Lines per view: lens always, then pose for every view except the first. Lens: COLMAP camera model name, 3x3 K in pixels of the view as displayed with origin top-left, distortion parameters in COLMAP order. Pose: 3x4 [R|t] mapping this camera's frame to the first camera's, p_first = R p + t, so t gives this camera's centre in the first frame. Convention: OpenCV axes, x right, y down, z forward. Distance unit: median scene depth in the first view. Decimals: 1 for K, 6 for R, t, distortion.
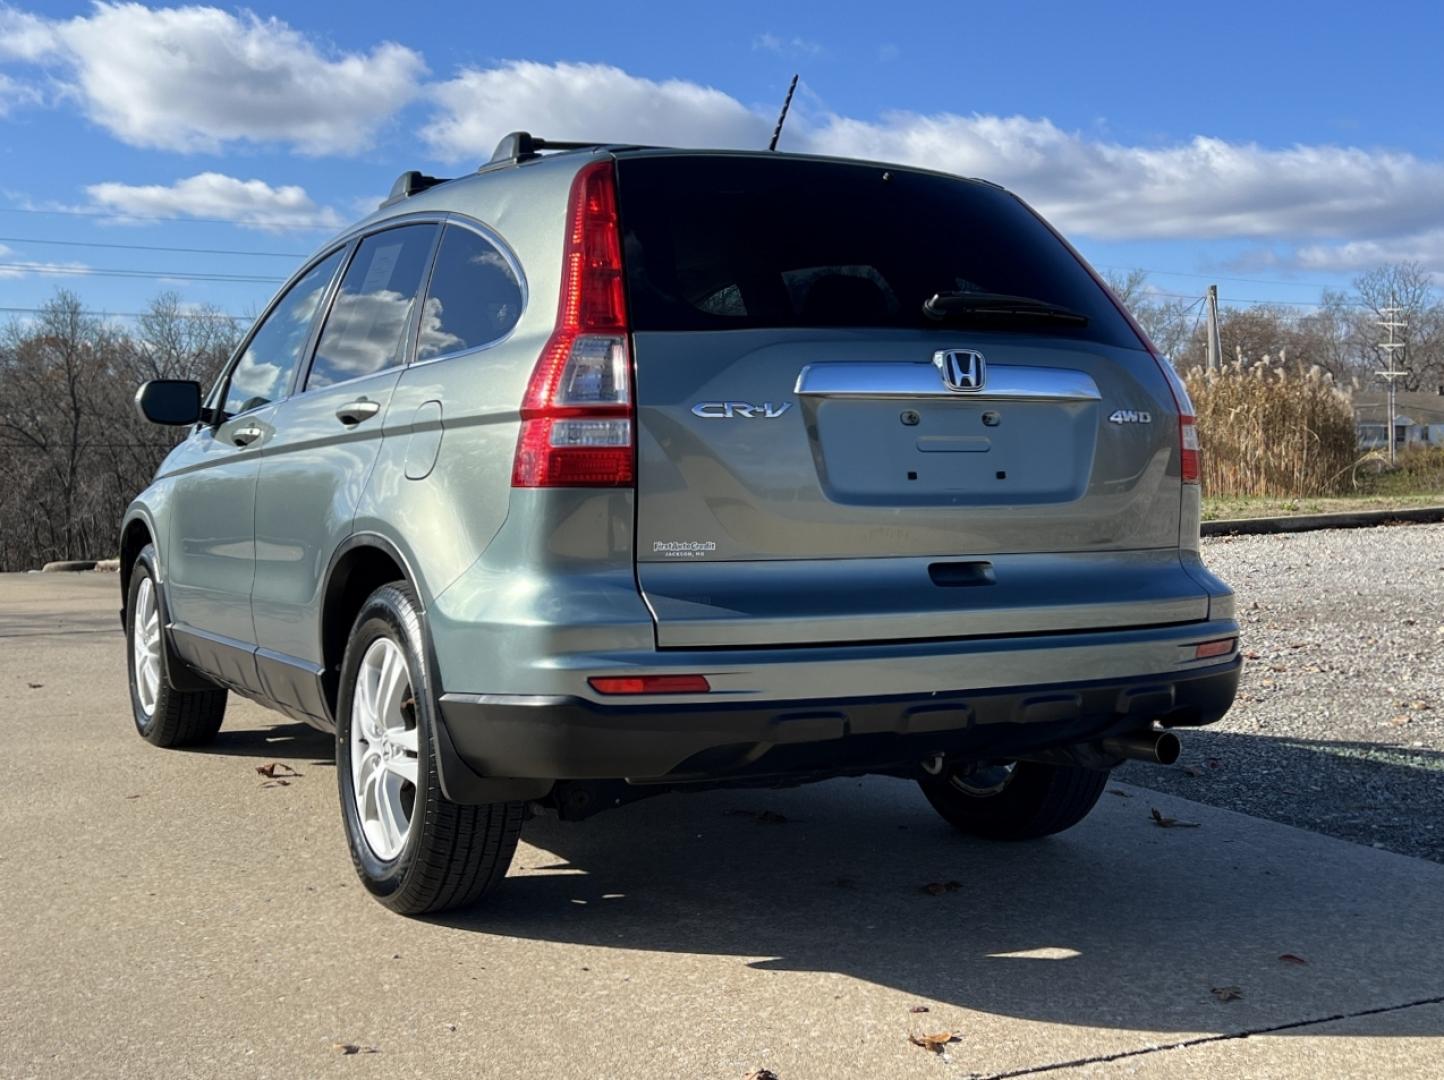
lens RADIAL K [[1855.9, 0, 725.3], [0, 1855.9, 553.6], [0, 0, 1]] dist [0.052019, 0.000000]
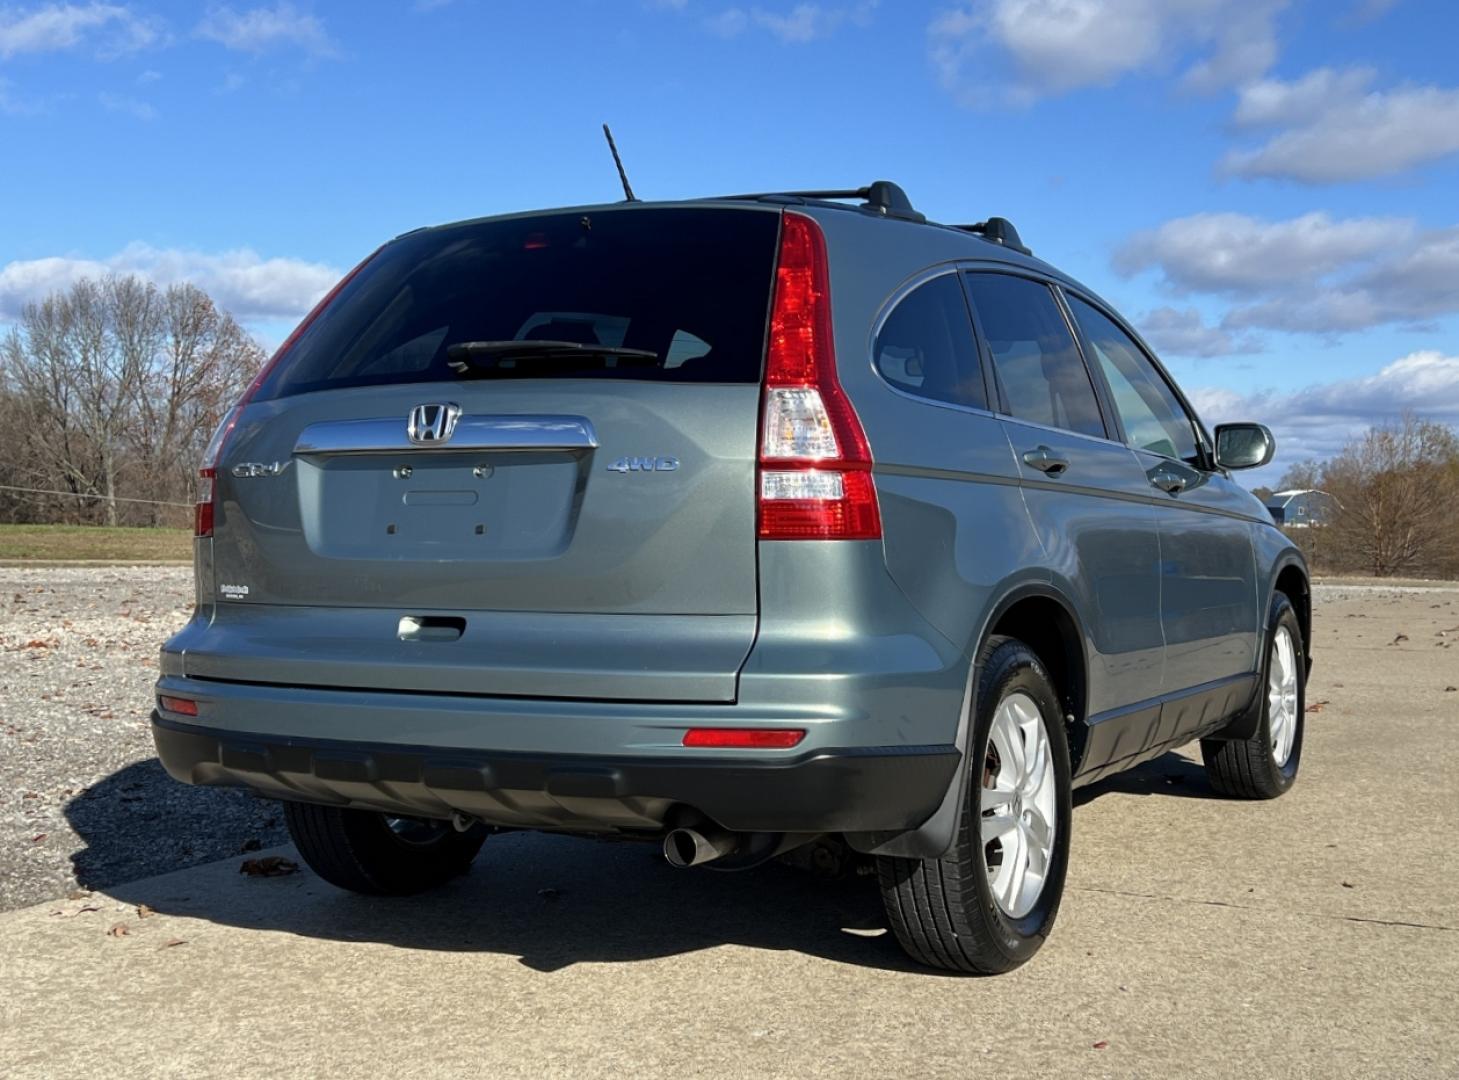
lens RADIAL K [[1891.3, 0, 734.0], [0, 1891.3, 537.2], [0, 0, 1]] dist [0.072867, 0.000000]
pose [[0.554816, 0.014080, -0.831854, 1.109677], [-0.034963, 0.999368, -0.006404, -0.038732], [0.831238, 0.032637, 0.554958, 0.597780]]
